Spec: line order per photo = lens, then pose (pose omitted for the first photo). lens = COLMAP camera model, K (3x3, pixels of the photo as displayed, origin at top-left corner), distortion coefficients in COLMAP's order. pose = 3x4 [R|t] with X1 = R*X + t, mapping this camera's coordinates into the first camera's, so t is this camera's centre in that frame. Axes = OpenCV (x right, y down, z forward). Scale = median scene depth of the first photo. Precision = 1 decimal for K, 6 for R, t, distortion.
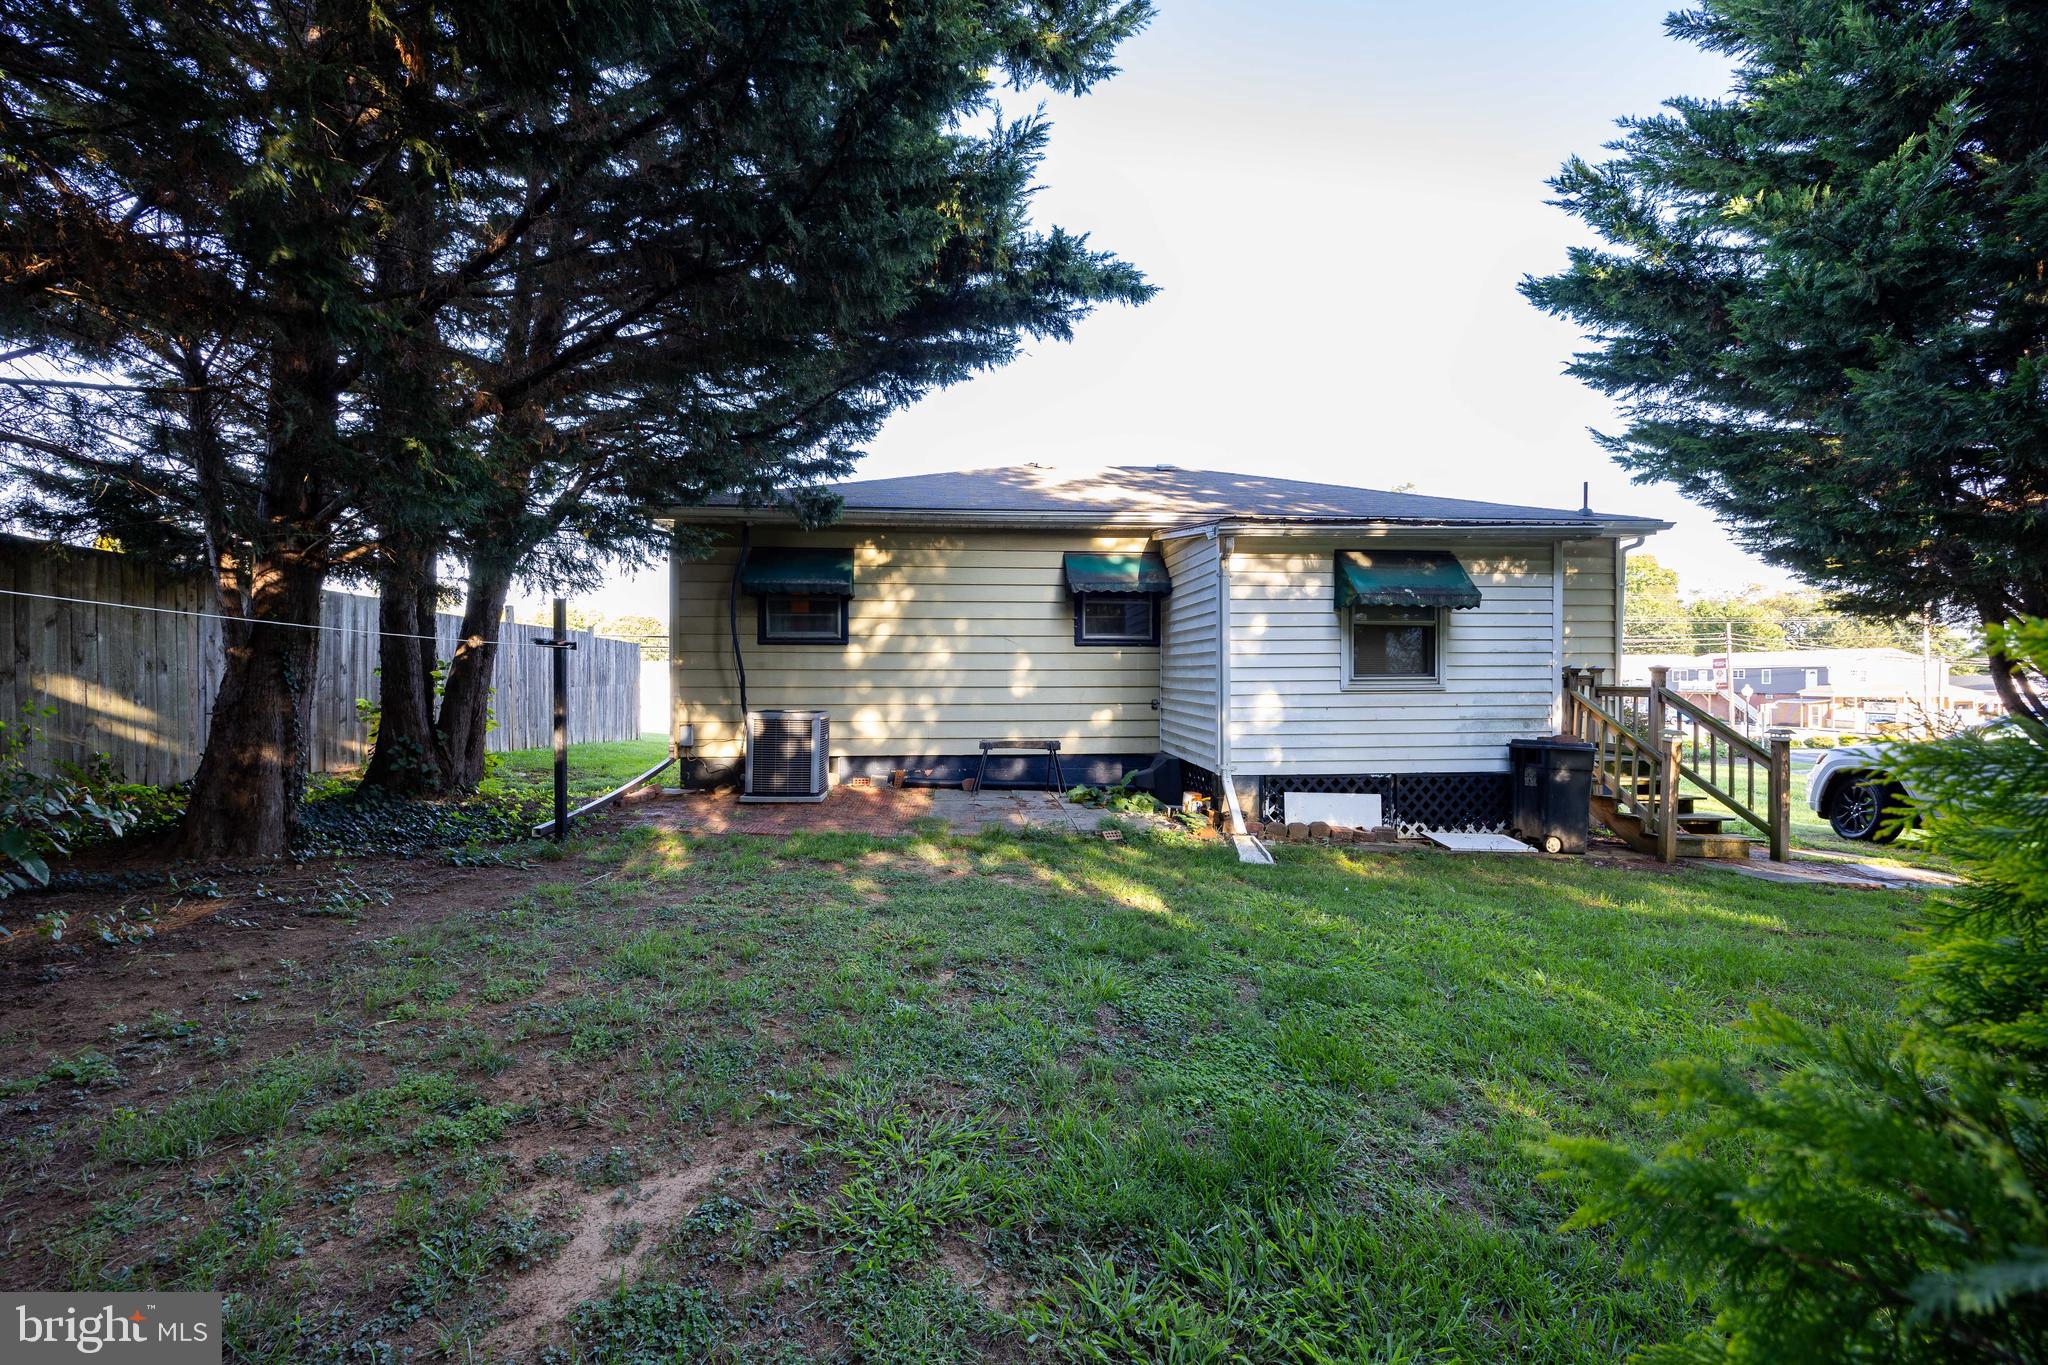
lens RADIAL K [[776.0, 0, 1023.4], [0, 776.0, 681.8], [0, 0, 1]] dist [-0.003280, 0.000360]
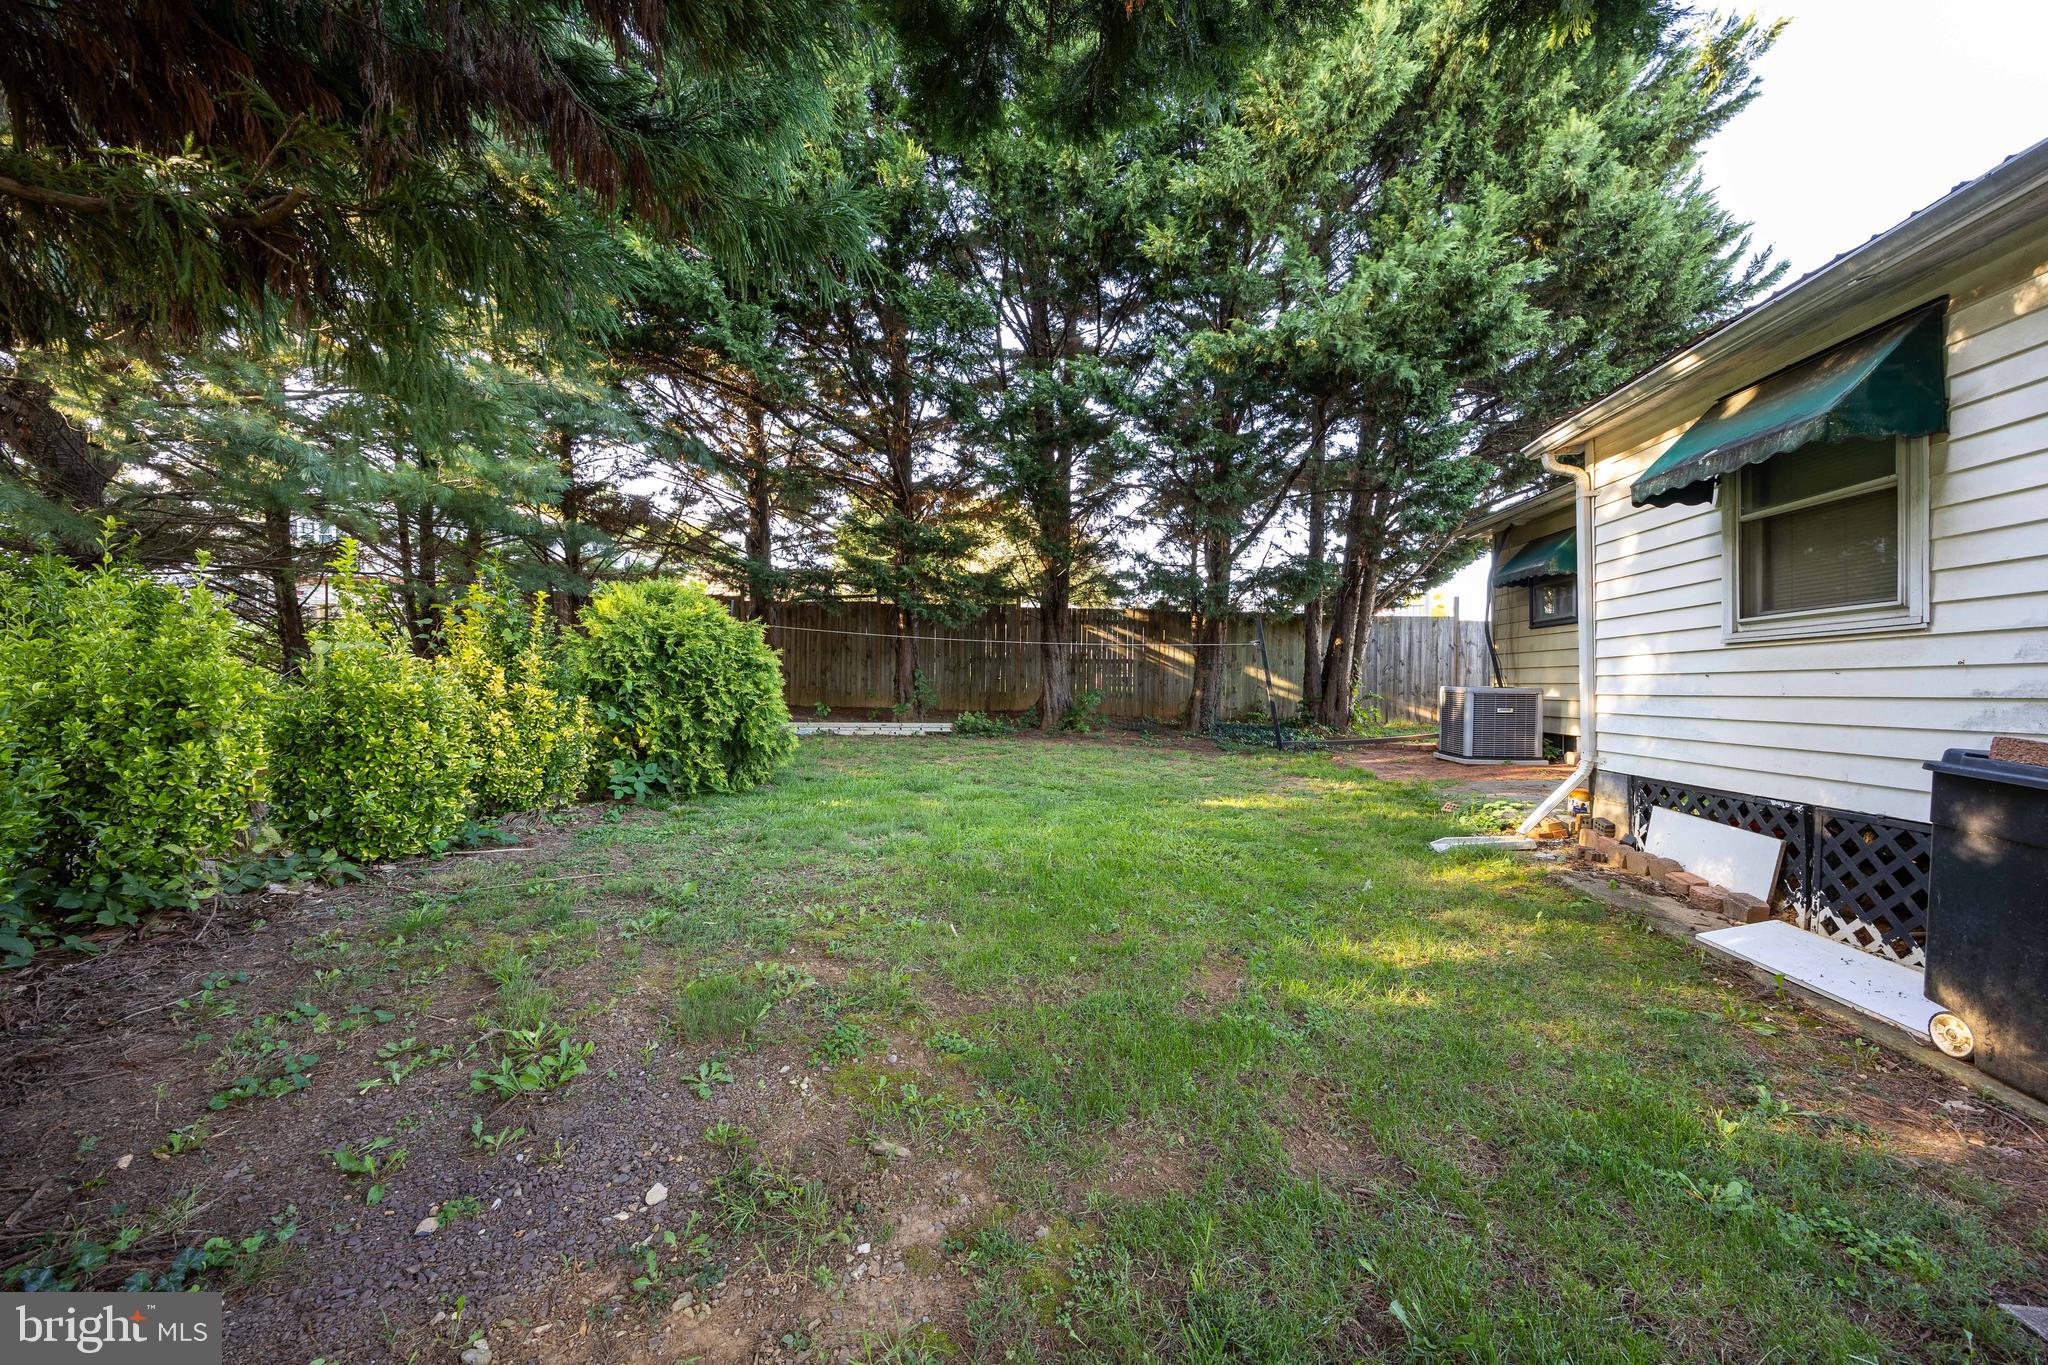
lens RADIAL K [[776.0, 0, 1024.0], [0, 776.0, 682.7], [0, 0, 1]] dist [-0.003280, 0.000360]
pose [[-0.185855, -0.004069, -0.982569, 1.063790], [-0.013468, 0.999908, -0.001593, 0.048081], [0.982485, 0.012937, -0.185893, 0.600672]]
